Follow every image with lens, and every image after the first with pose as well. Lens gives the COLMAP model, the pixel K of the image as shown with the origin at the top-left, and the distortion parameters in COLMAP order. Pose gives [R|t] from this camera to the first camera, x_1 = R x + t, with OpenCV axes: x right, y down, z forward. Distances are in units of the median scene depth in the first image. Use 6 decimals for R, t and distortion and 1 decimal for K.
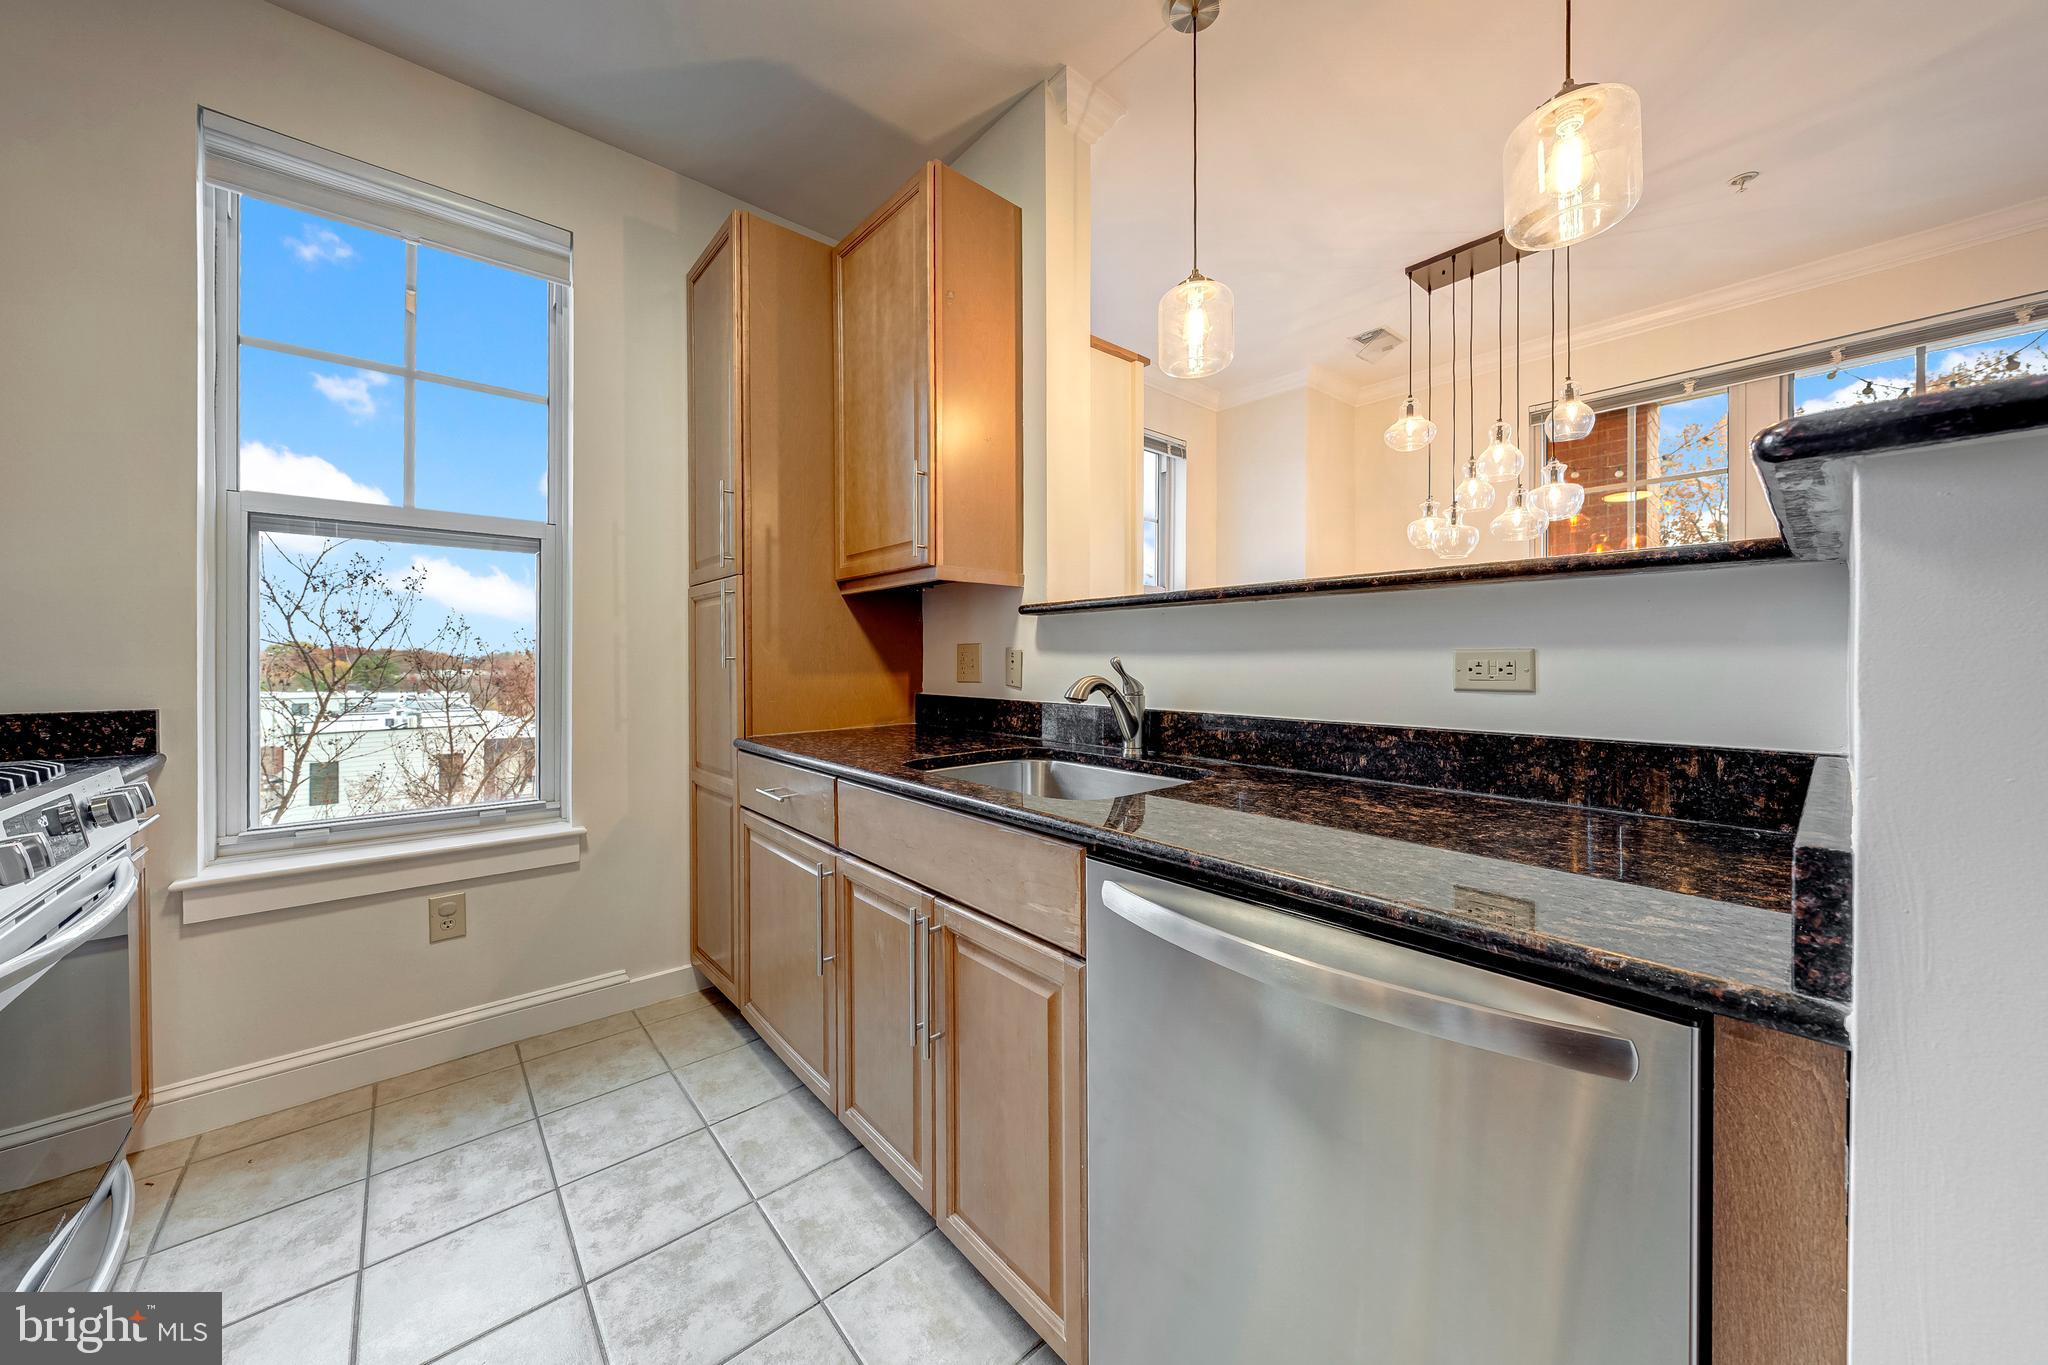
lens RADIAL K [[736.9, 0, 1020.8], [0, 736.9, 673.4], [0, 0, 1]] dist [-0.000144, 0.000056]
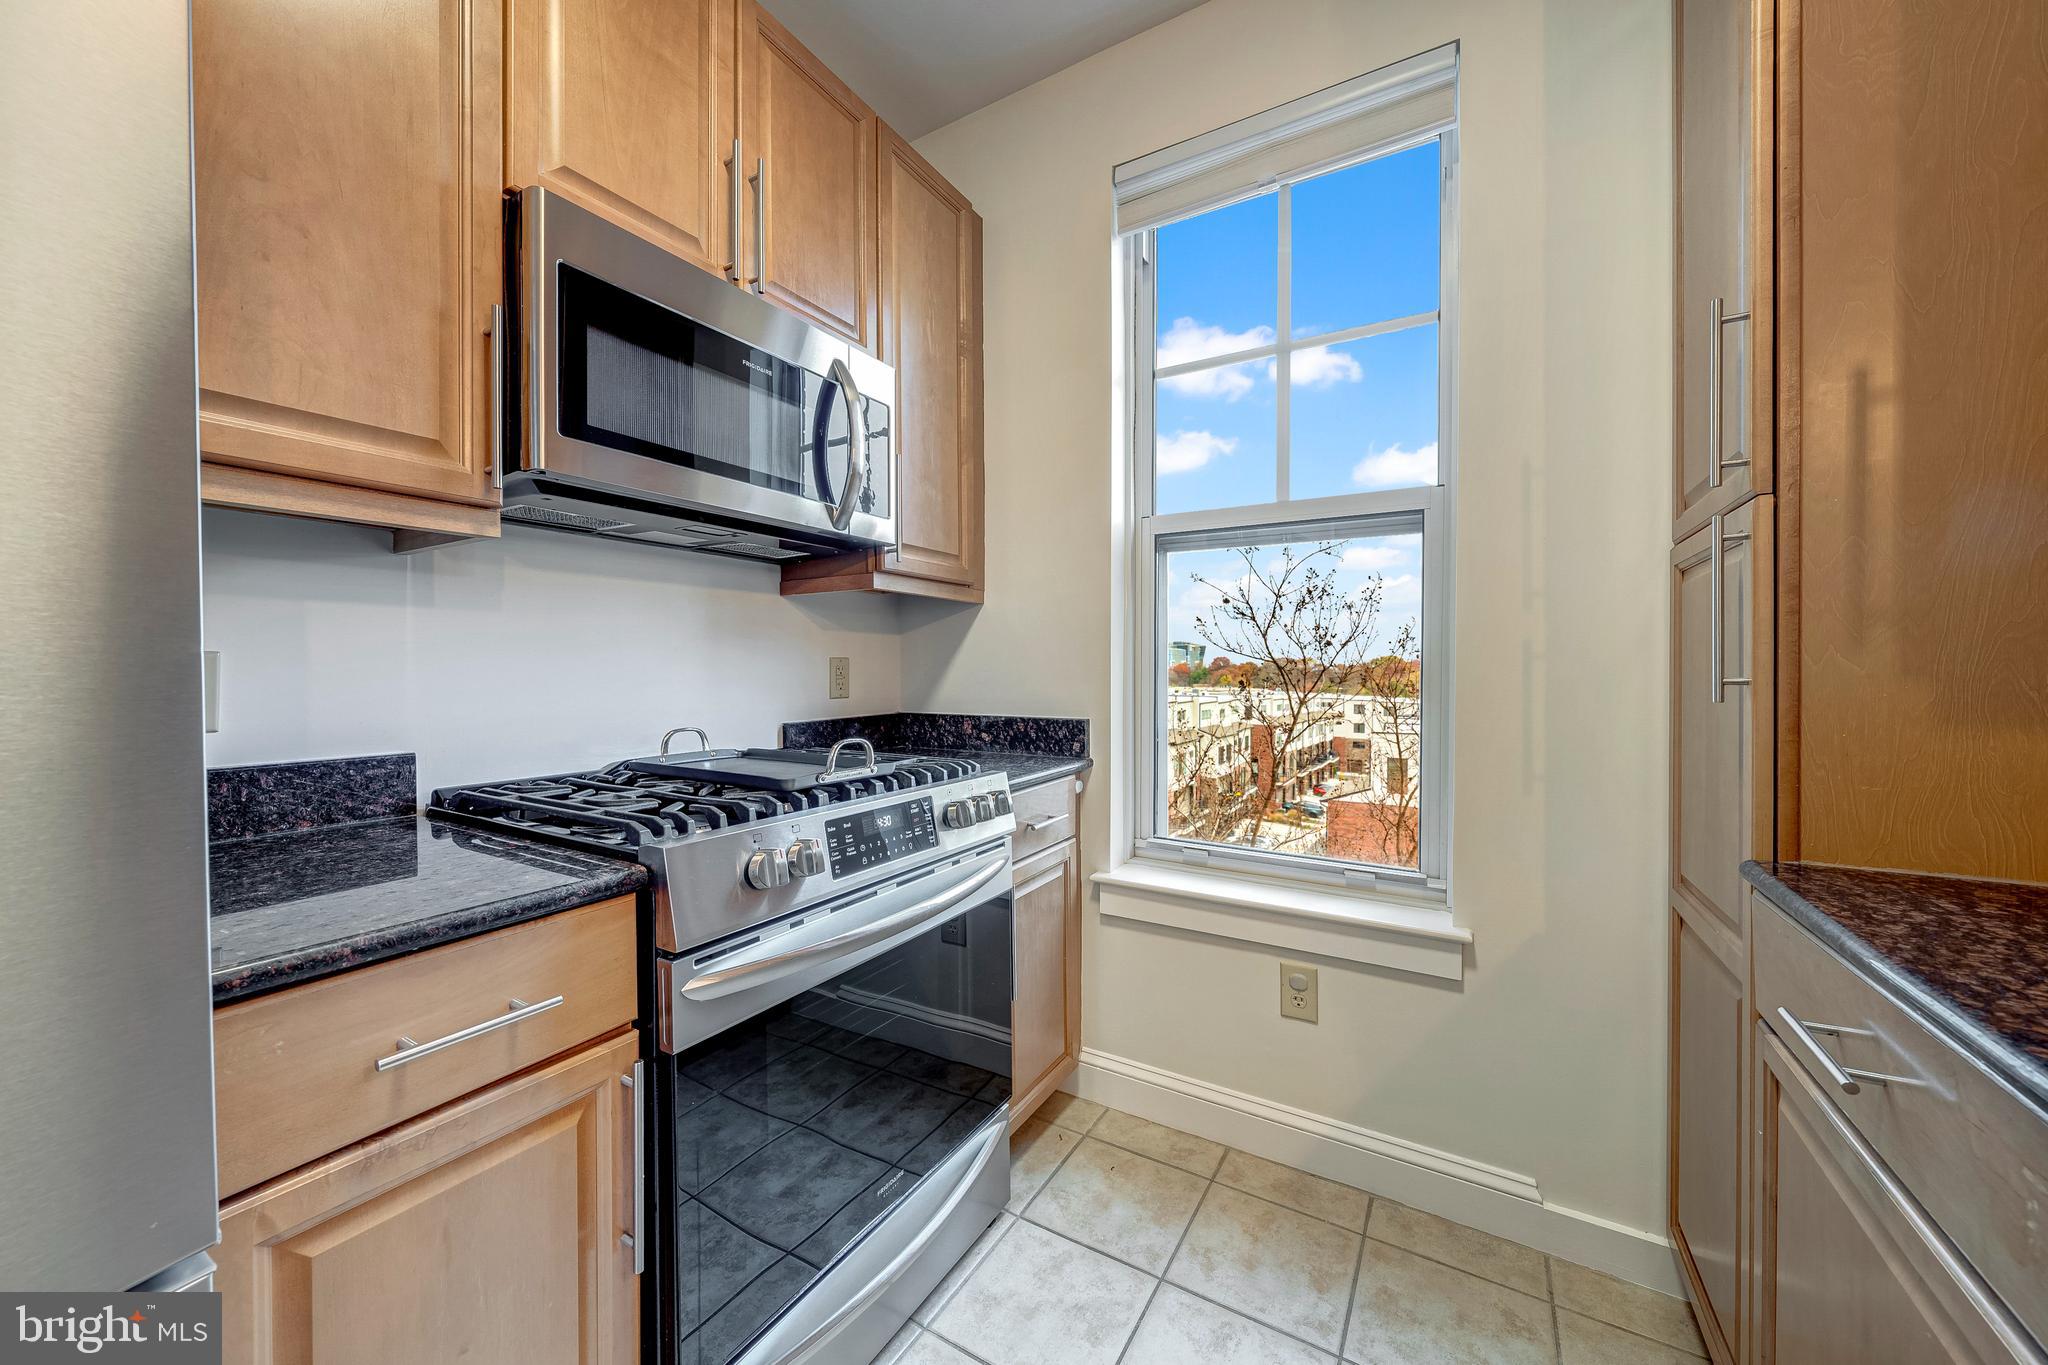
lens RADIAL K [[736.9, 0, 1020.8], [0, 736.9, 673.4], [0, 0, 1]] dist [-0.000144, 0.000056]
pose [[0.306299, 0.006134, -0.951916, -0.096643], [-0.021398, 0.999771, -0.000443, -0.015832], [0.951695, 0.020505, 0.306360, 0.451247]]
